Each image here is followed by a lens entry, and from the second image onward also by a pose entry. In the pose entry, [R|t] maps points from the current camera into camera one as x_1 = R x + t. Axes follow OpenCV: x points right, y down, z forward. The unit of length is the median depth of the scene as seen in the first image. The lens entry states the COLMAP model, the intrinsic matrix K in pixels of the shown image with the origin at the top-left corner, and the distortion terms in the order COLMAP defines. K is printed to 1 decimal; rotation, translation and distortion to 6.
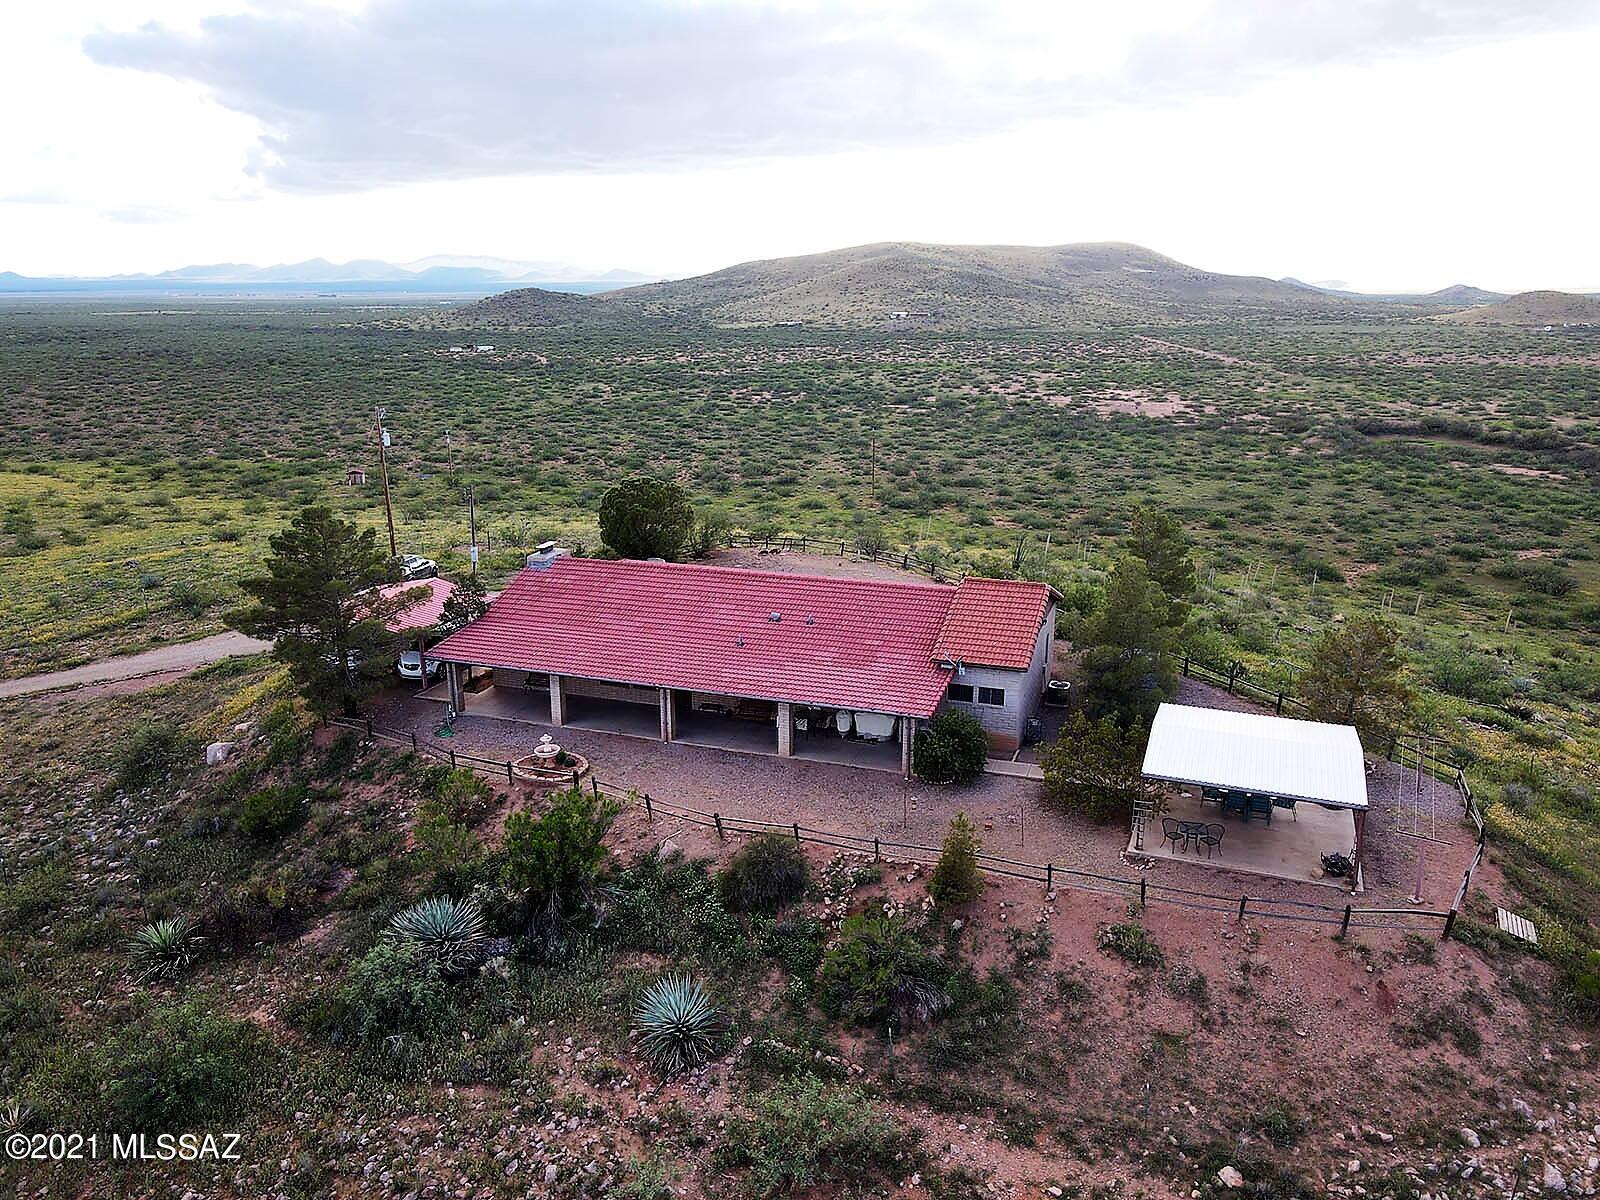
lens RADIAL K [[1166.0, 0, 803.6], [0, 1166.0, 602.0], [0, 0, 1]] dist [0.000753, 0.017730]
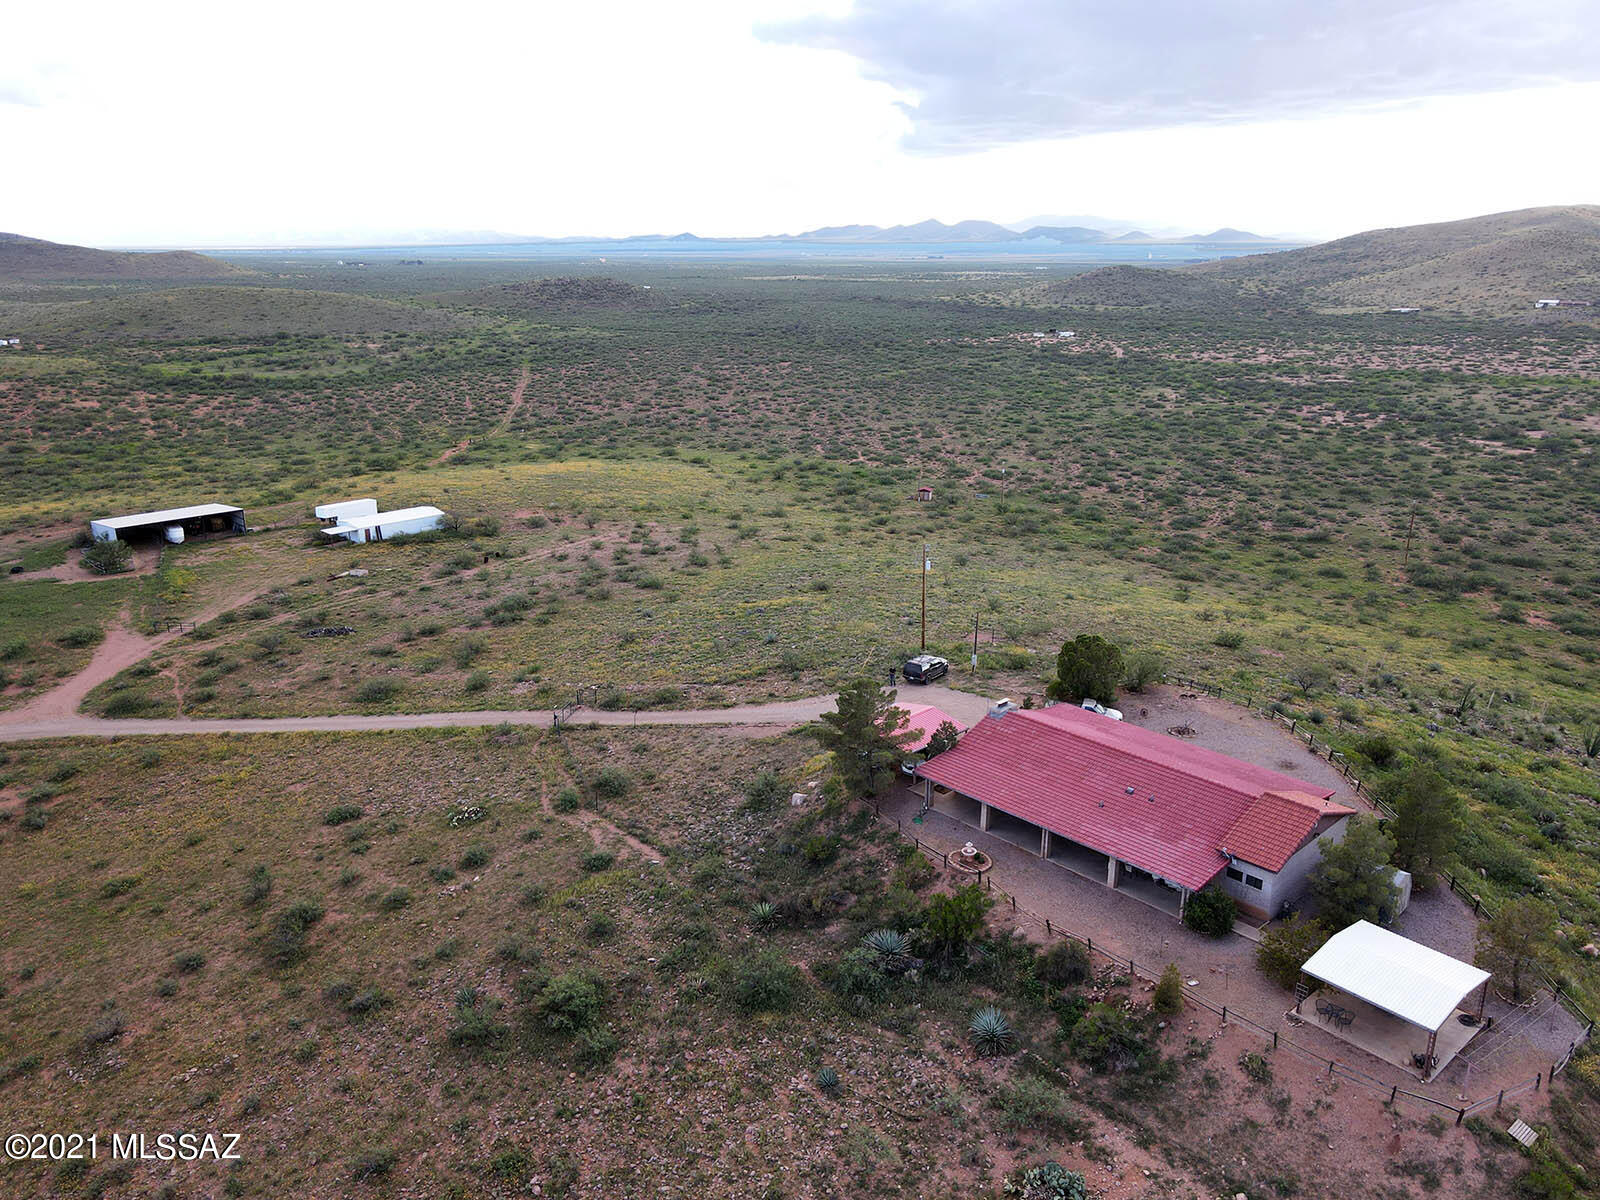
lens RADIAL K [[1166.0, 0, 803.7], [0, 1166.0, 603.8], [0, 0, 1]] dist [0.000753, 0.017730]
pose [[0.885107, 0.138248, -0.444378, 0.266691], [-0.123244, 0.990397, 0.062642, -0.299917], [0.448771, -0.000678, 0.893646, -0.614366]]
